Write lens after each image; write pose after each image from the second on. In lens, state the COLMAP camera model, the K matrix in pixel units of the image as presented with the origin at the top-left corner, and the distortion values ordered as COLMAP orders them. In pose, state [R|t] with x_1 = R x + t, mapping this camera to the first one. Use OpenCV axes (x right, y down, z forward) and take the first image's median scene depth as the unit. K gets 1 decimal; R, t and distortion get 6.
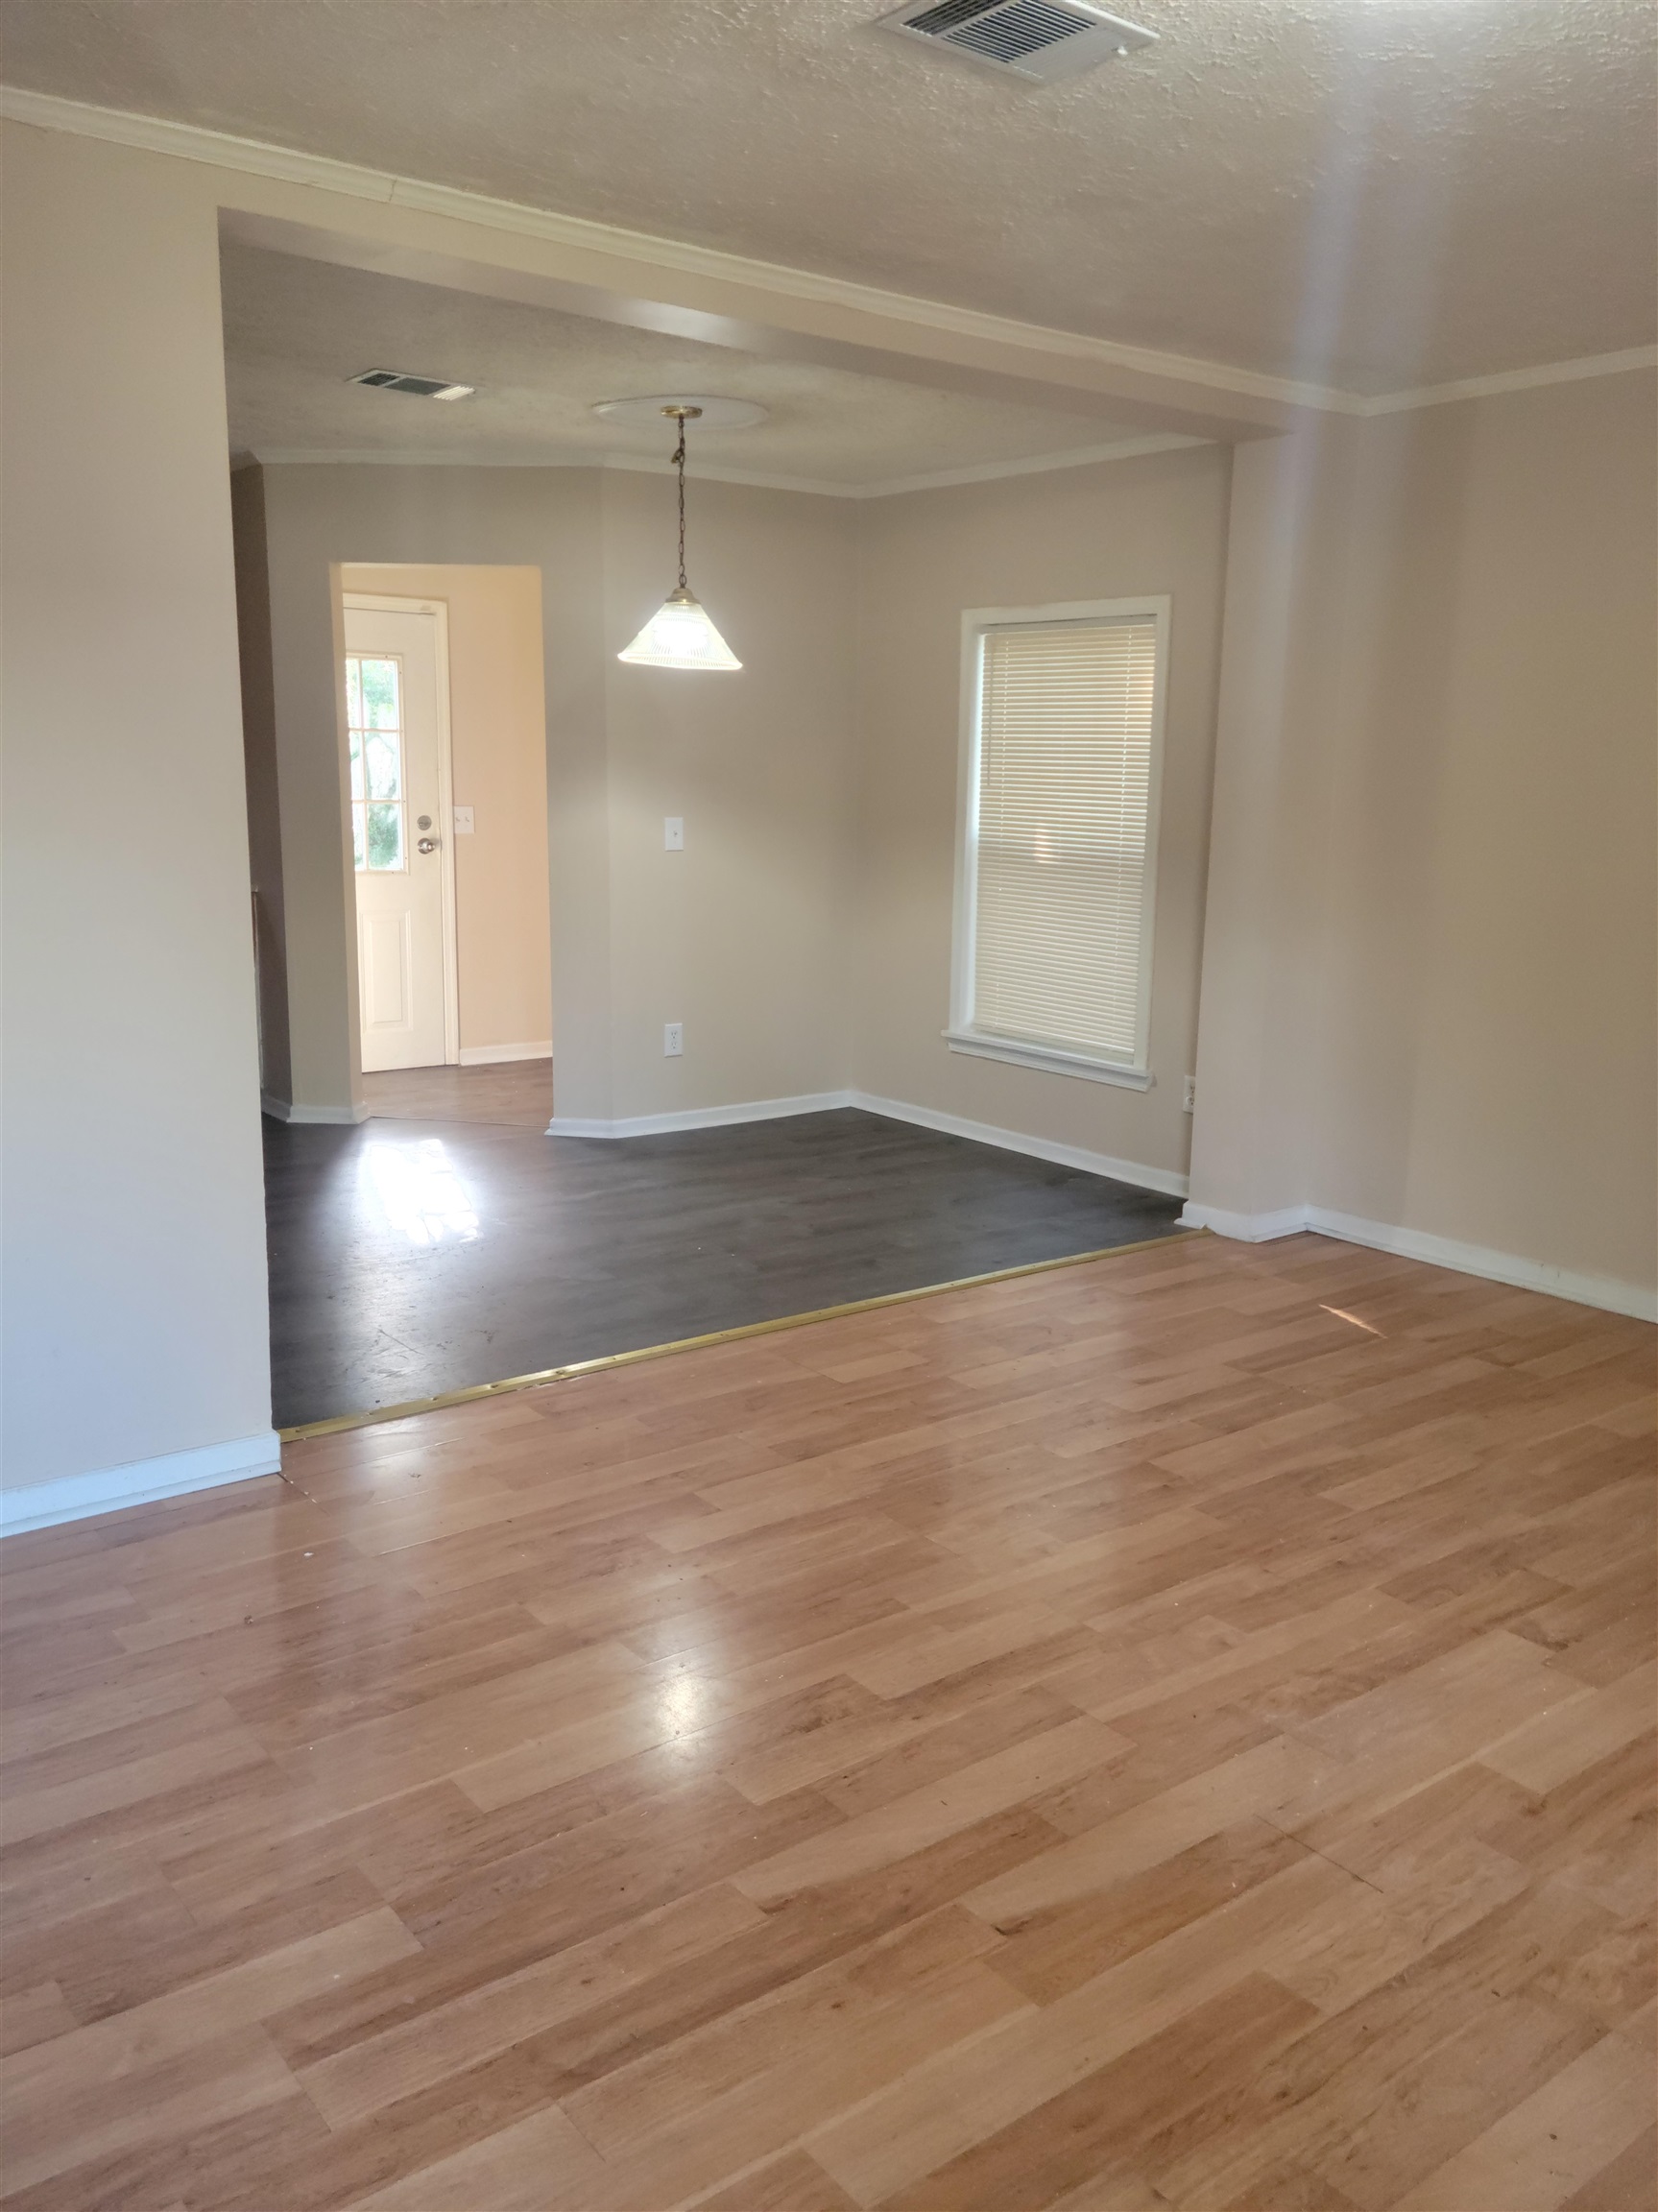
lens RADIAL K [[1735.1, 0, 848.0], [0, 1735.1, 1073.3], [0, 0, 1]] dist [0.099792, -0.124547]
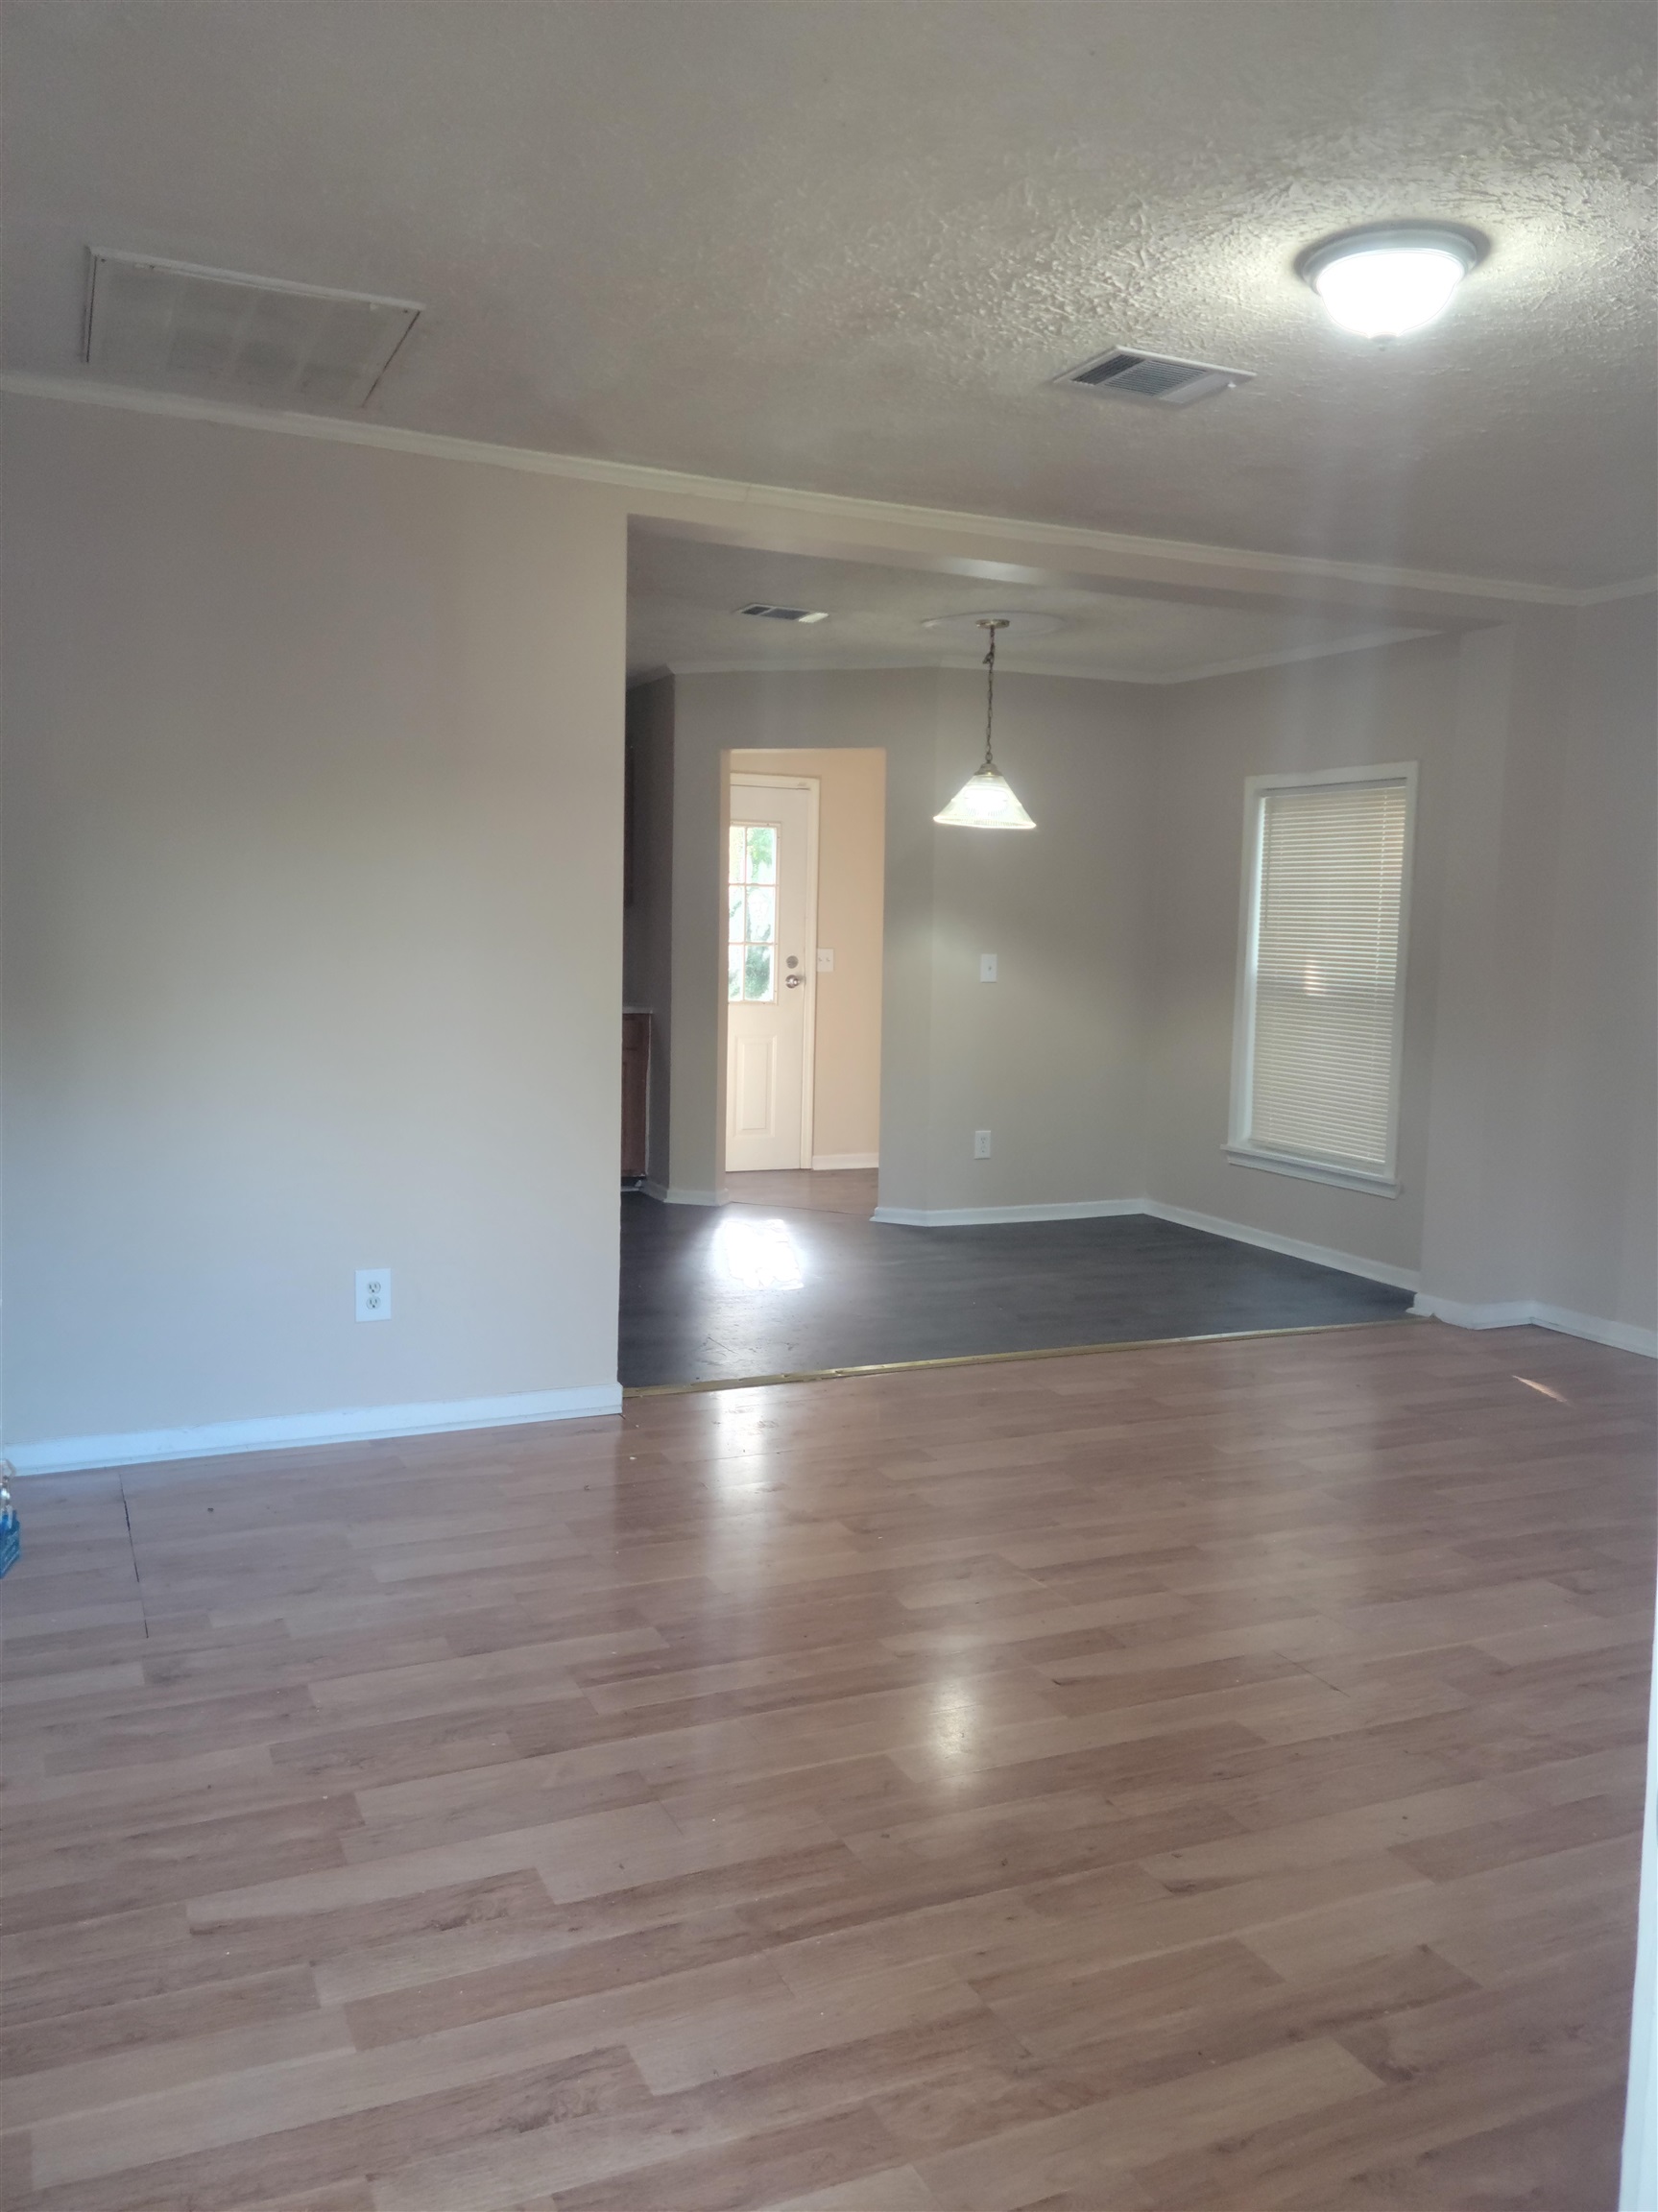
lens RADIAL K [[1735.1, 0, 862.2], [0, 1735.1, 1082.0], [0, 0, 1]] dist [0.099792, -0.124547]
pose [[0.975580, 0.024626, -0.218262, 0.086513], [-0.044115, 0.995415, -0.084873, 0.048802], [0.215171, 0.092429, 0.972193, -0.172645]]
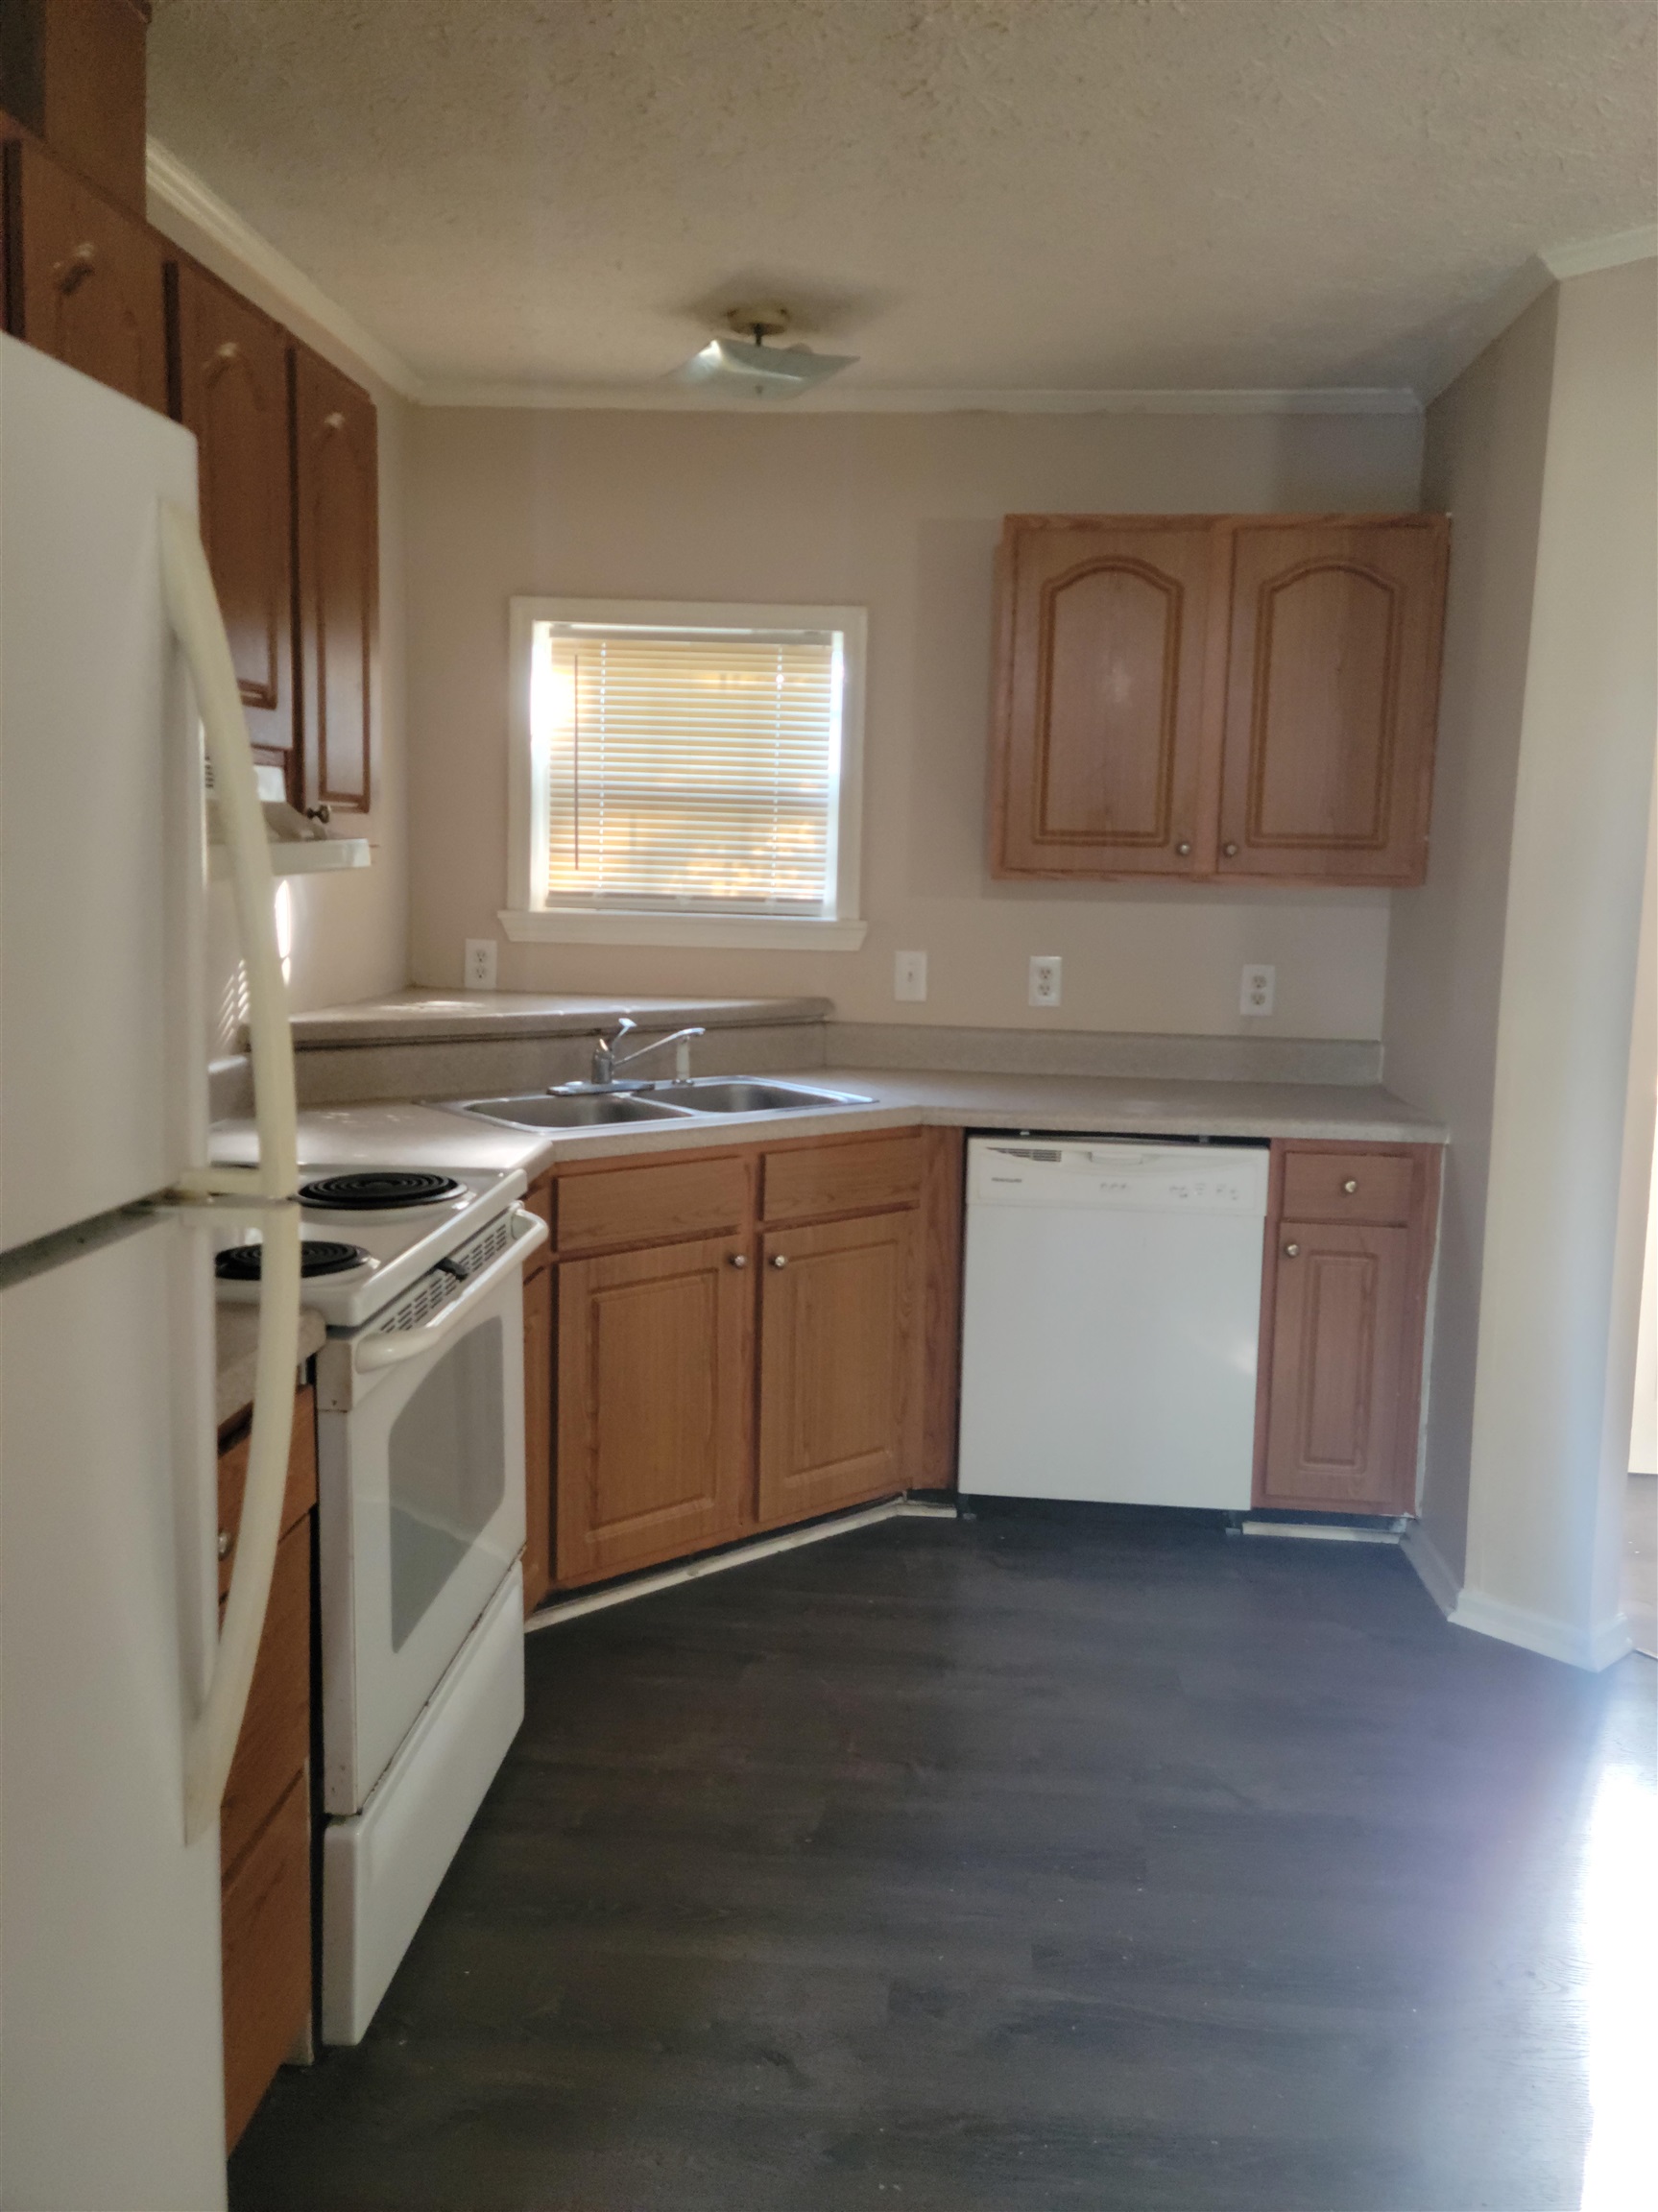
lens RADIAL K [[1735.1, 0, 841.8], [0, 1735.1, 1075.8], [0, 0, 1]] dist [0.099792, -0.124547]
pose [[0.738370, 0.088572, -0.668554, -0.154745], [-0.127720, 0.991763, -0.009666, -0.116306], [0.662191, 0.092524, 0.743601, 0.605026]]
